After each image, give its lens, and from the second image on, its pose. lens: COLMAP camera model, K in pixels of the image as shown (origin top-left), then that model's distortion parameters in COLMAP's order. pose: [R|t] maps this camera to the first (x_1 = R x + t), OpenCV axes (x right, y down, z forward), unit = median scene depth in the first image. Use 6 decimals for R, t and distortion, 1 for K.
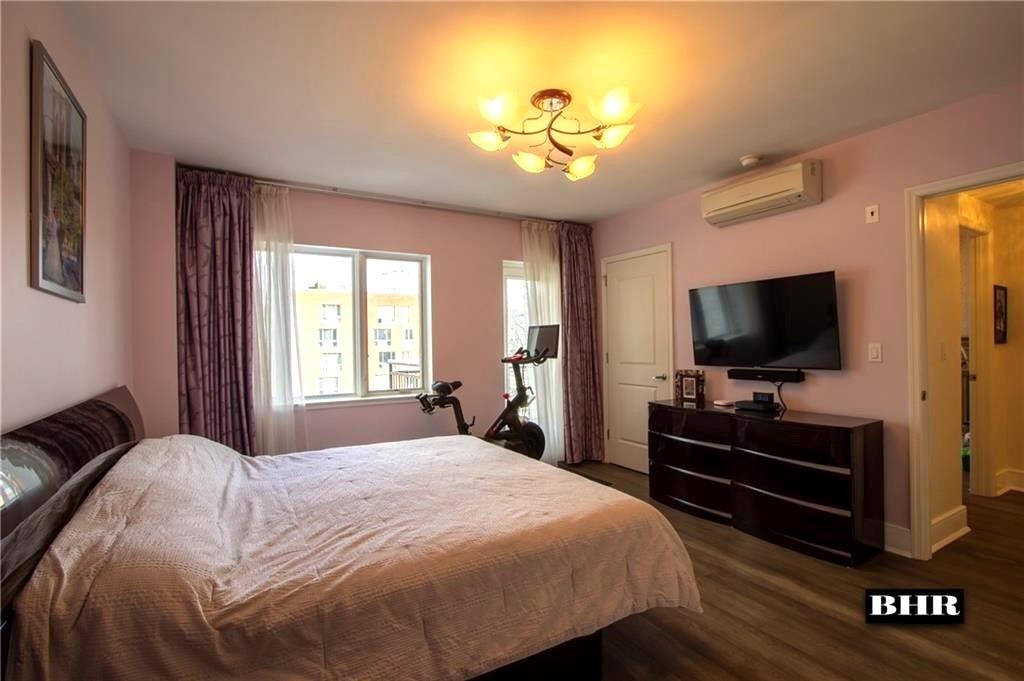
lens RADIAL K [[475.9, 0, 515.8], [0, 475.9, 345.9], [0, 0, 1]] dist [-0.000051, -0.000248]
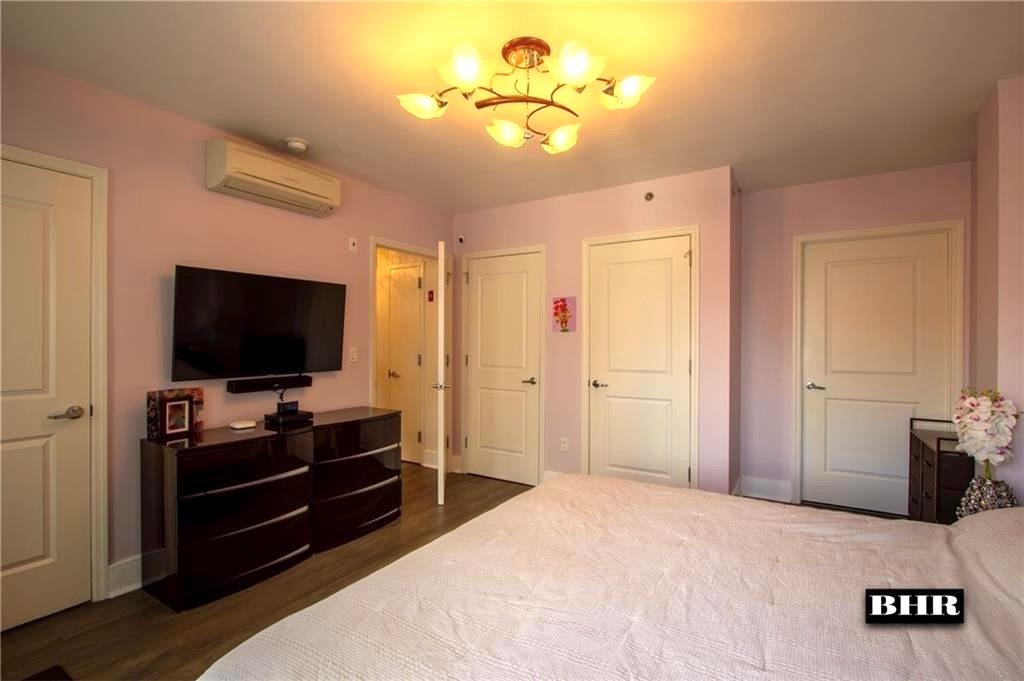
lens RADIAL K [[475.9, 0, 514.9], [0, 475.9, 336.9], [0, 0, 1]] dist [-0.000051, -0.000248]
pose [[-0.457534, 0.010986, 0.889124, -0.475263], [0.001107, 0.999930, -0.011786, -0.014469], [-0.889191, -0.004408, -0.457514, 1.003499]]
